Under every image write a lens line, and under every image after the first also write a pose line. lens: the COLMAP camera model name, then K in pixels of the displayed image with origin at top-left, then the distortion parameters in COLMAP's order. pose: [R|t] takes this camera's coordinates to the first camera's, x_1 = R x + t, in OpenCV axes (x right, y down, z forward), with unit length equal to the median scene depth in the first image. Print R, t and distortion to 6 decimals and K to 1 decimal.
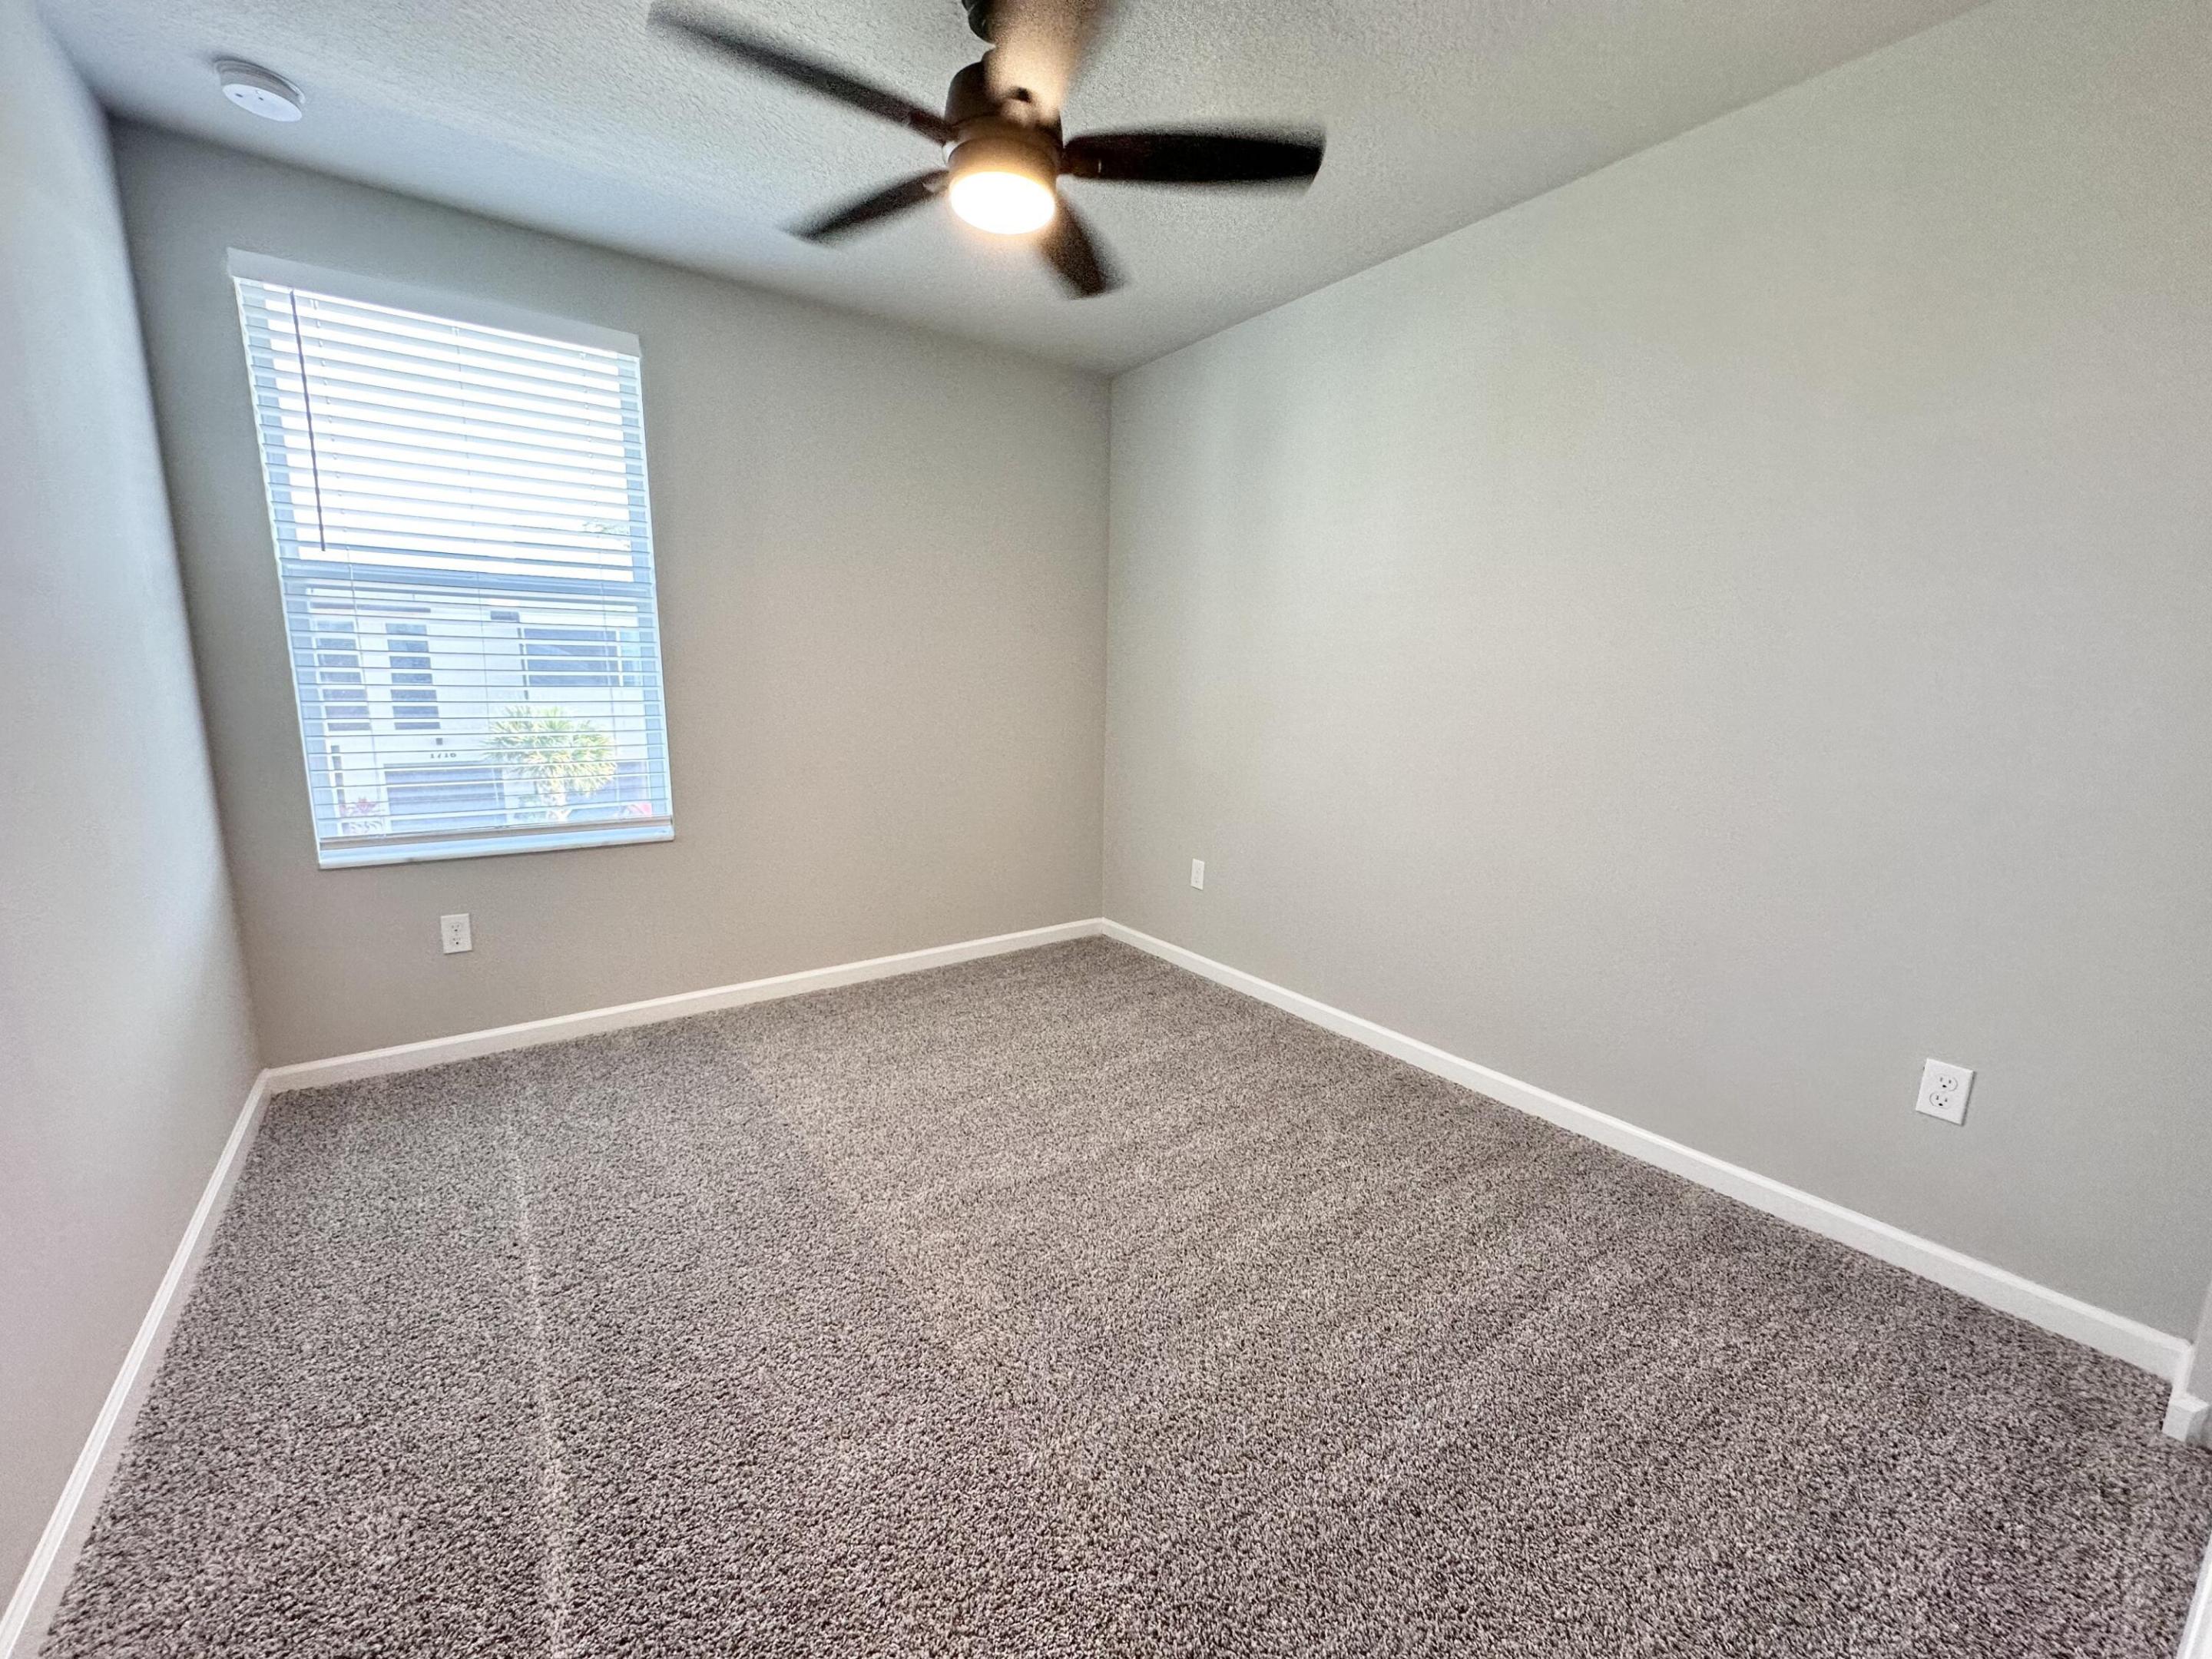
lens RADIAL K [[881.0, 0, 1107.3], [0, 881.0, 832.2], [0, 0, 1]] dist [-0.005382, 0.001866]
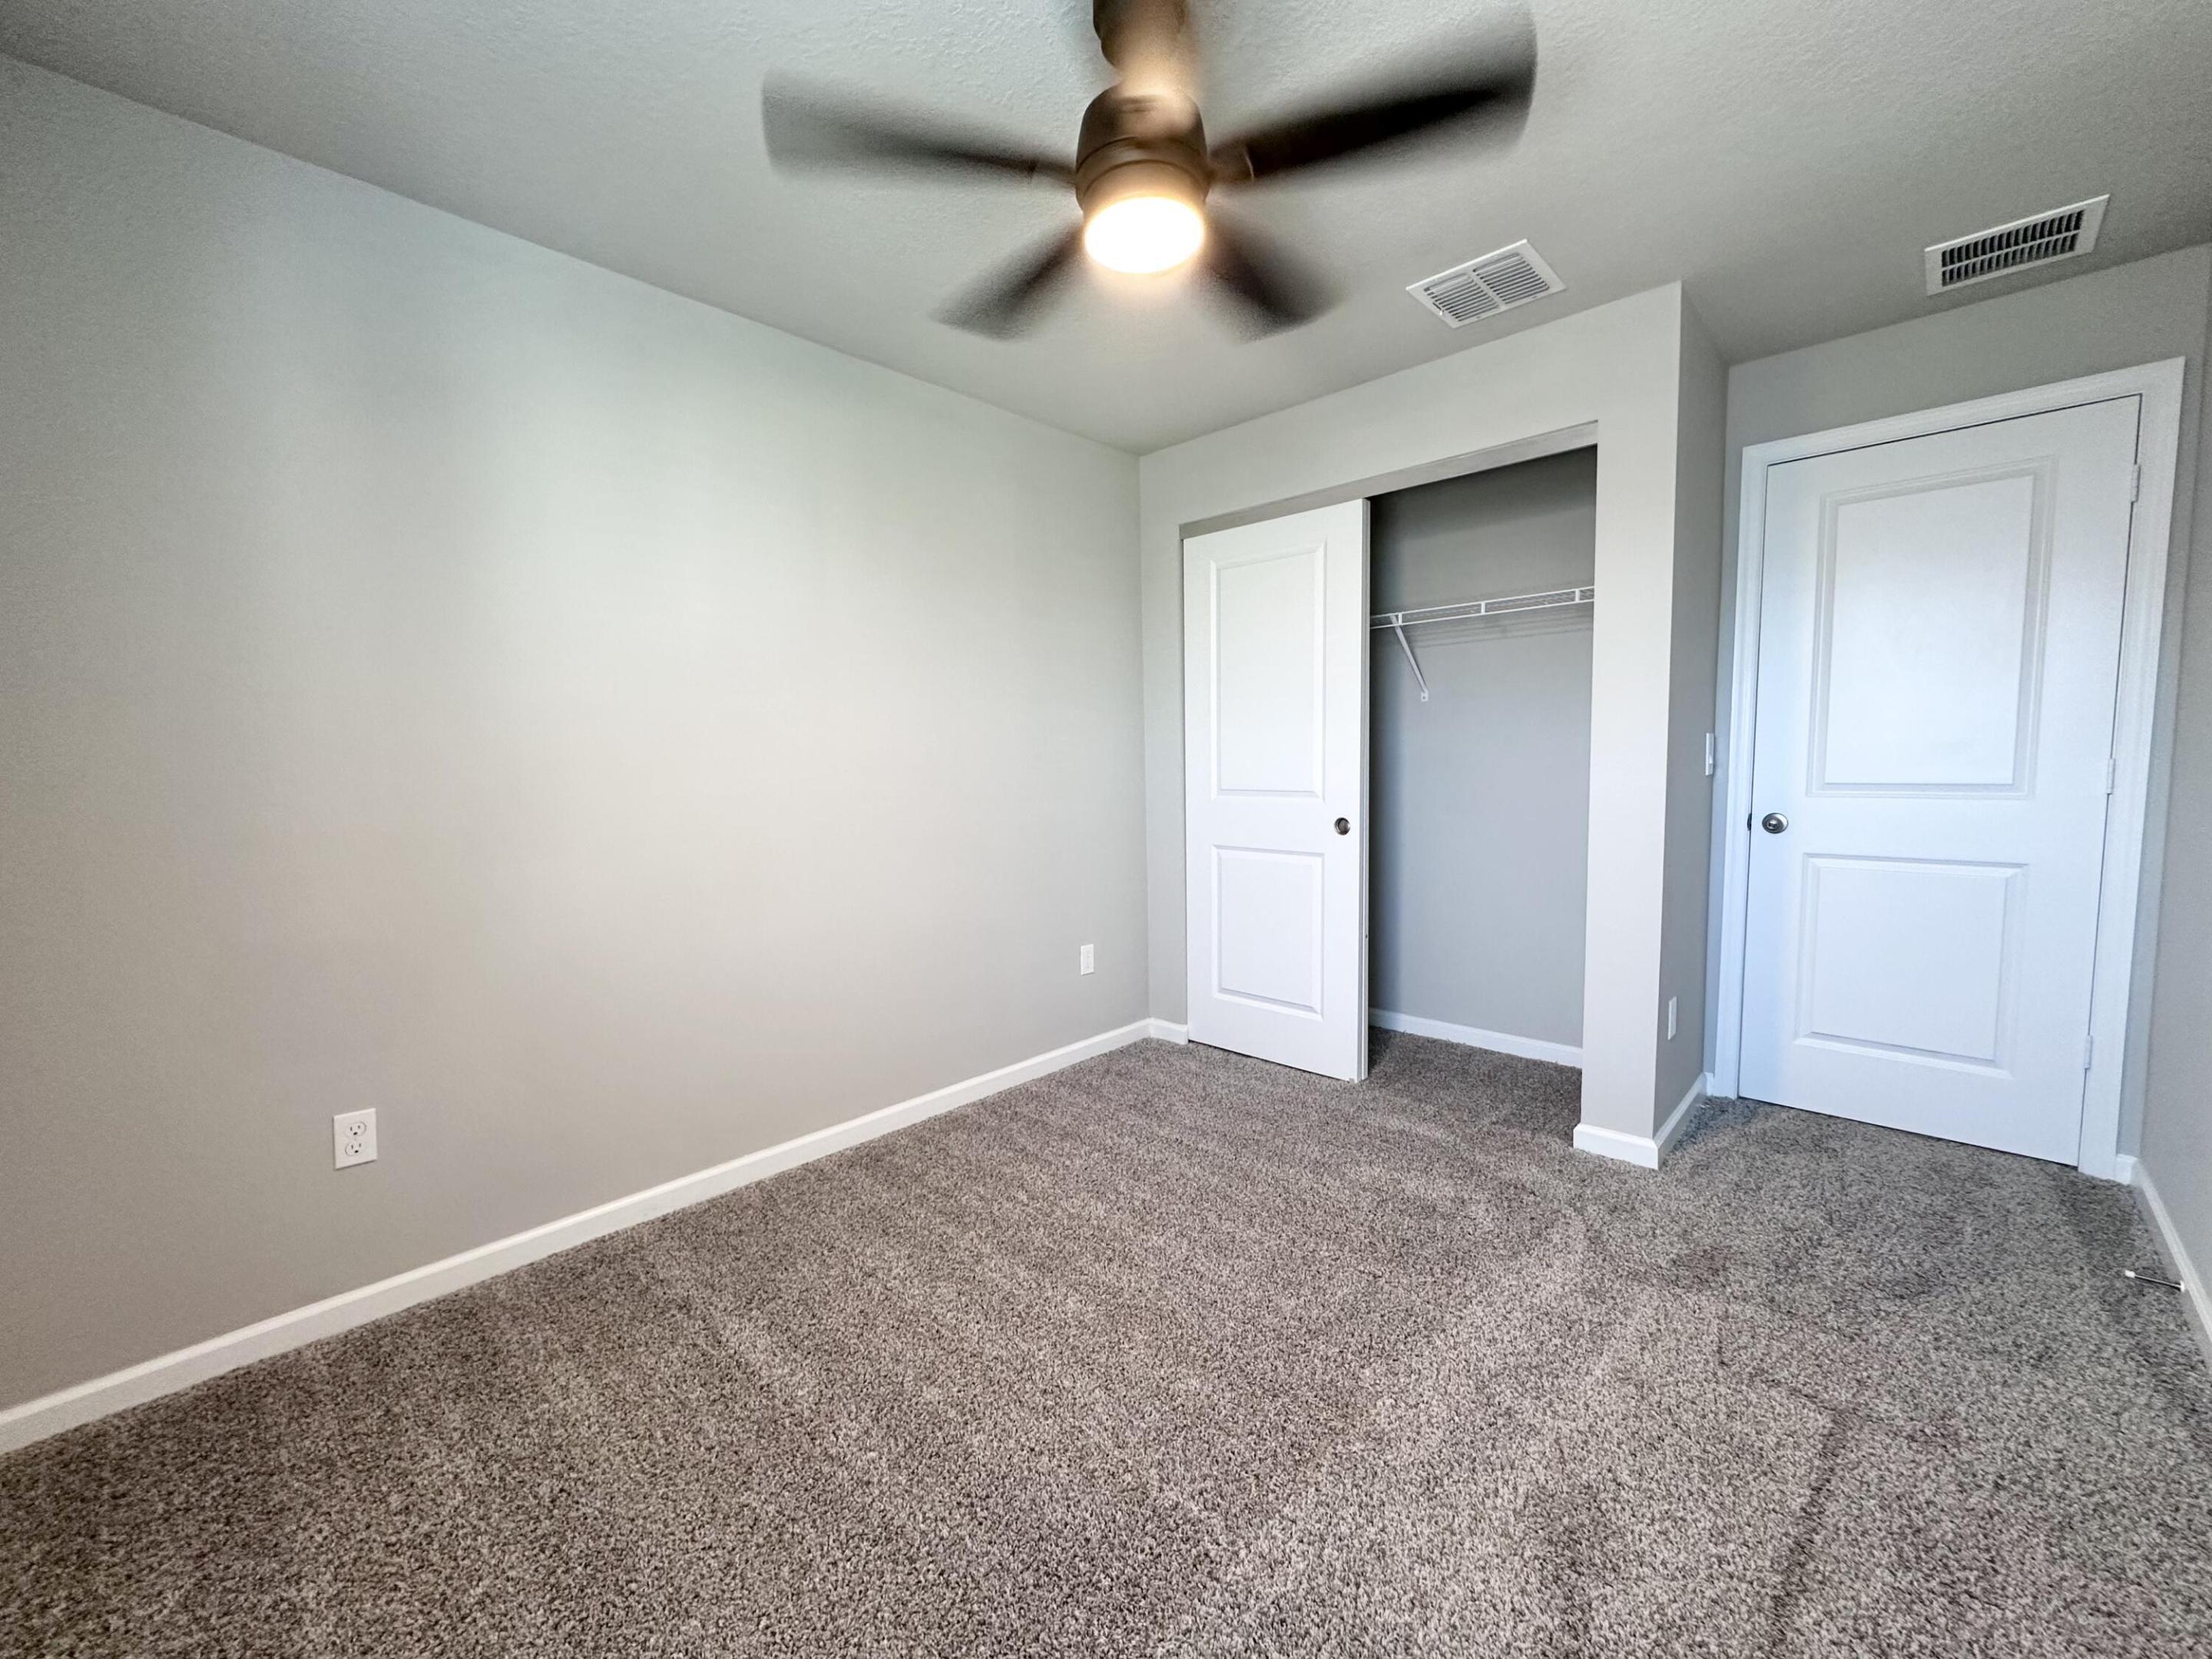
lens RADIAL K [[888.8, 0, 1104.3], [0, 888.8, 833.5], [0, 0, 1]] dist [-0.003273, -0.000232]
pose [[-0.201268, -0.086248, 0.975732, -0.962920], [0.184588, 0.974930, 0.124252, -0.218728], [-0.961987, 0.205116, -0.180302, 1.245735]]
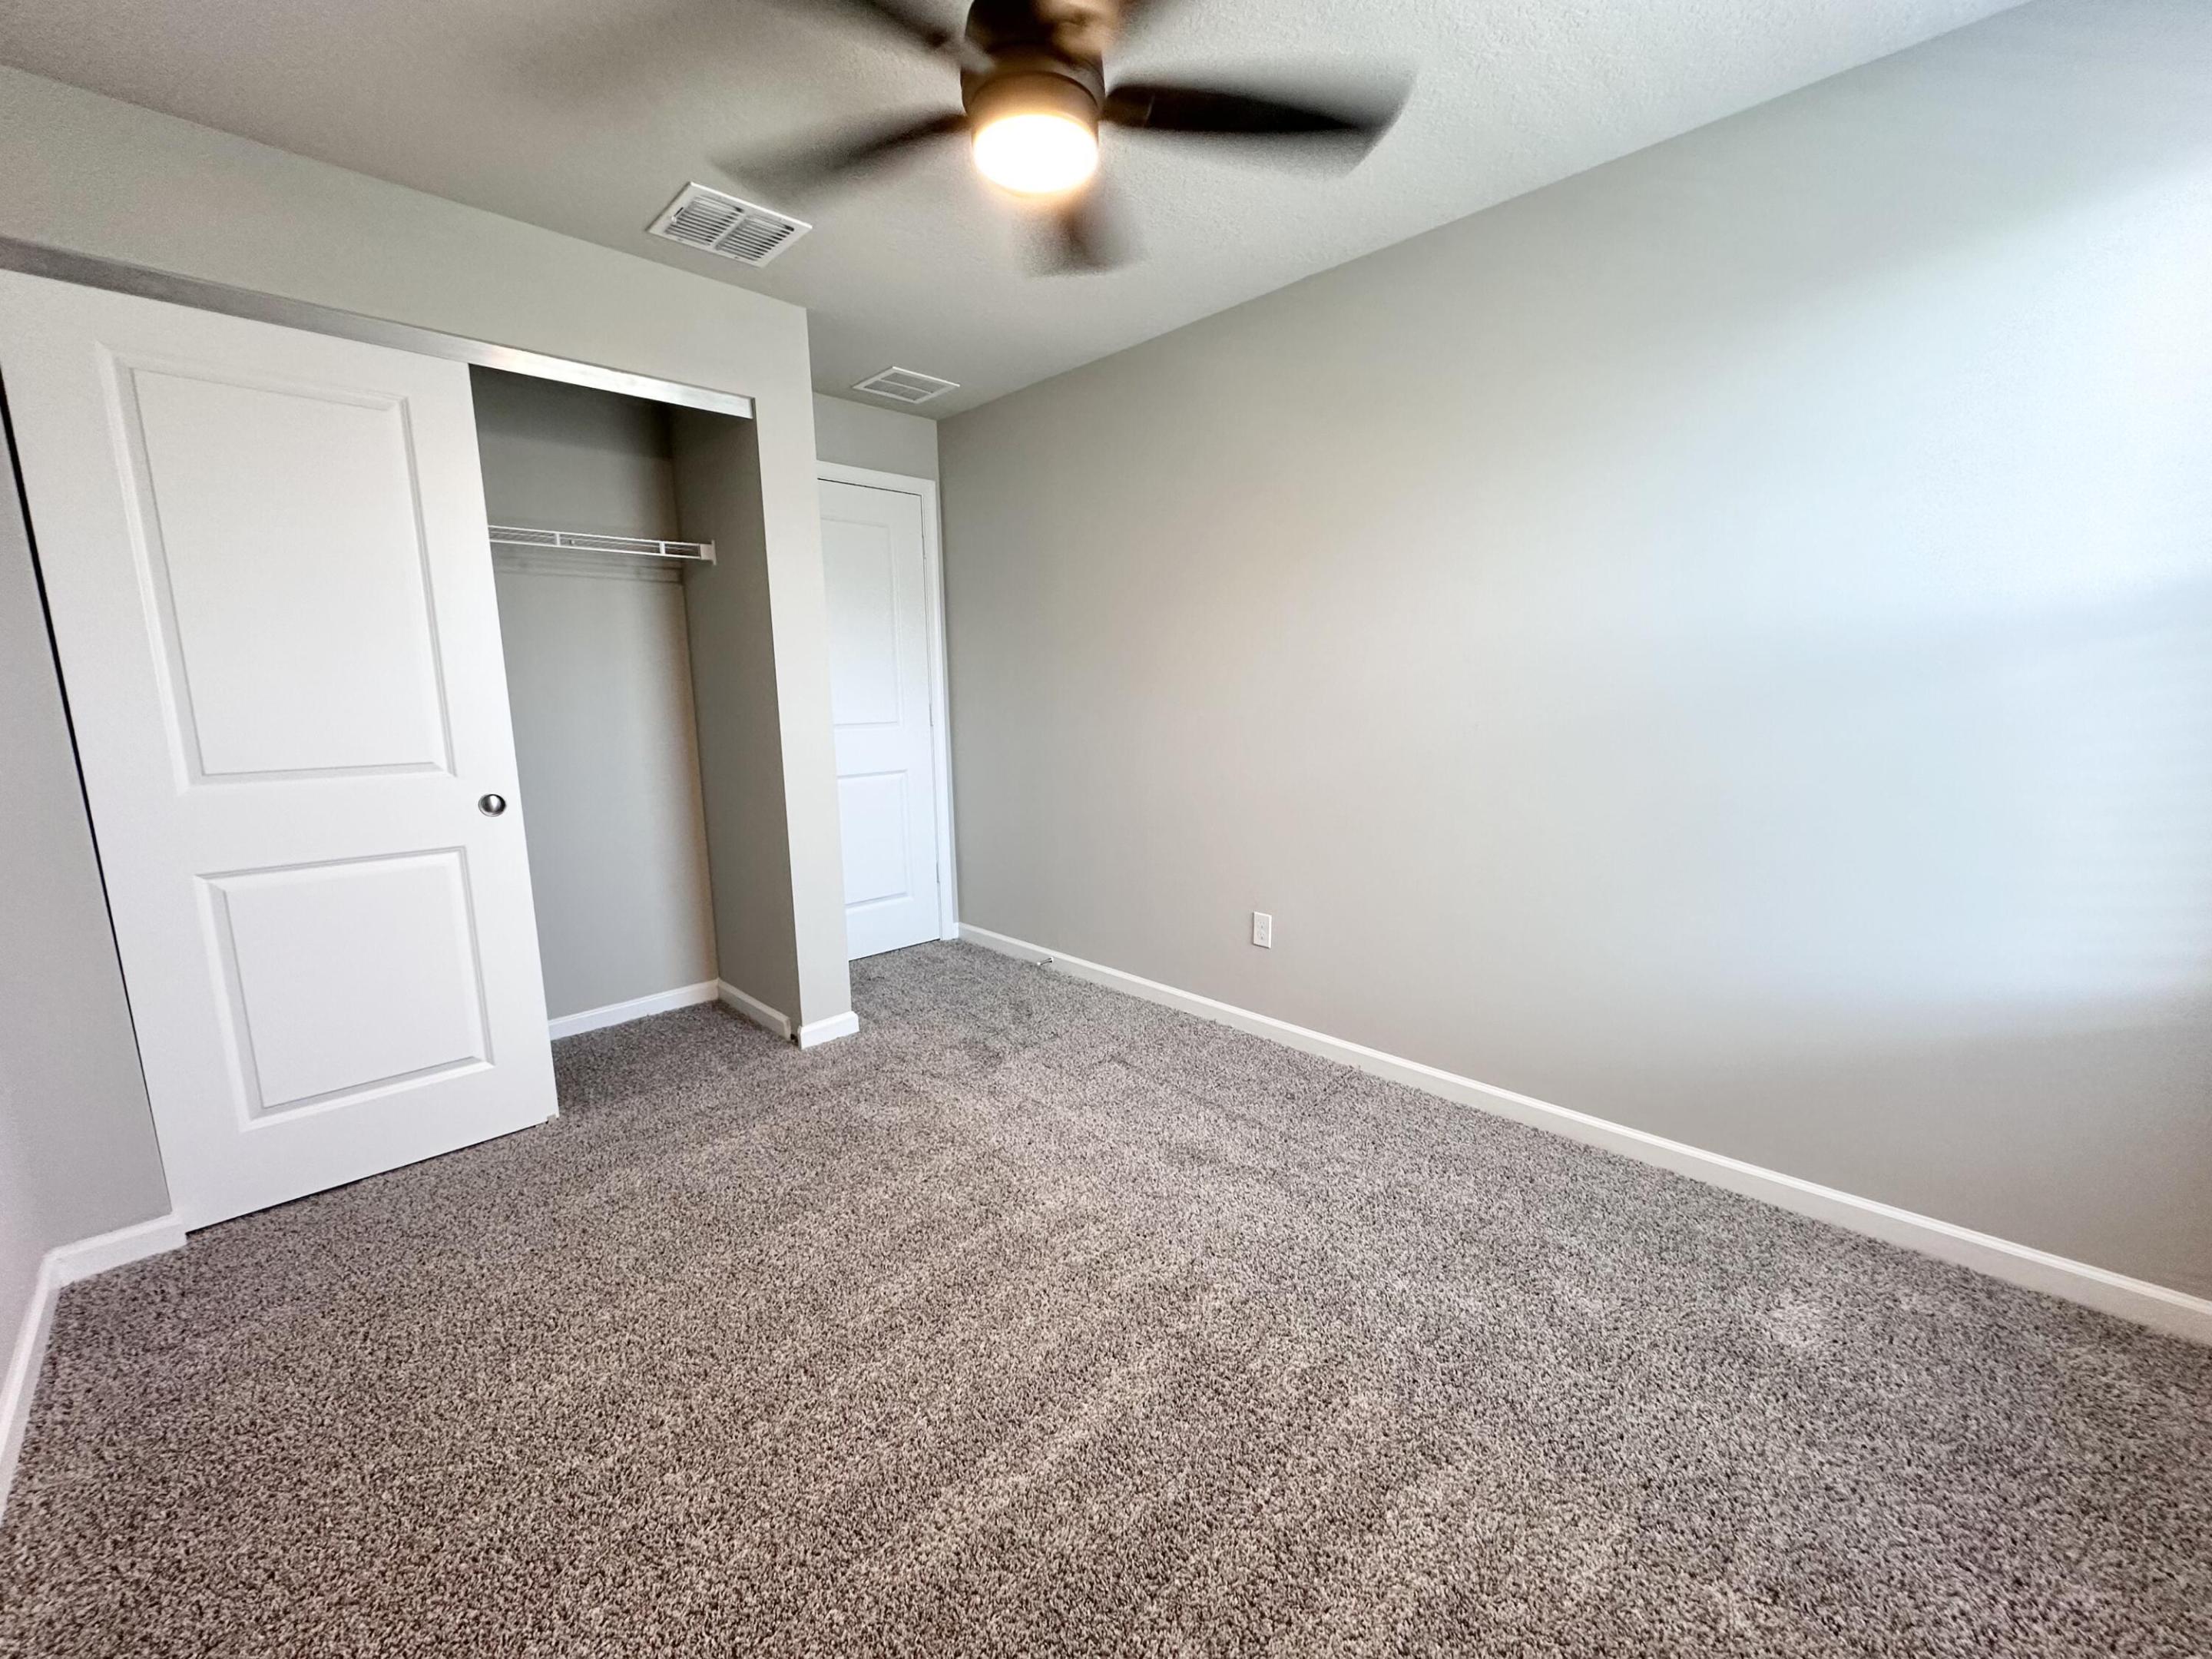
lens RADIAL K [[881.0, 0, 1107.3], [0, 881.0, 832.2], [0, 0, 1]] dist [-0.005382, 0.001866]
pose [[-0.984129, 0.041330, -0.172574, -0.021822], [-0.017849, 0.944512, 0.327992, -0.334005], [0.176555, 0.325867, -0.928784, 1.865847]]
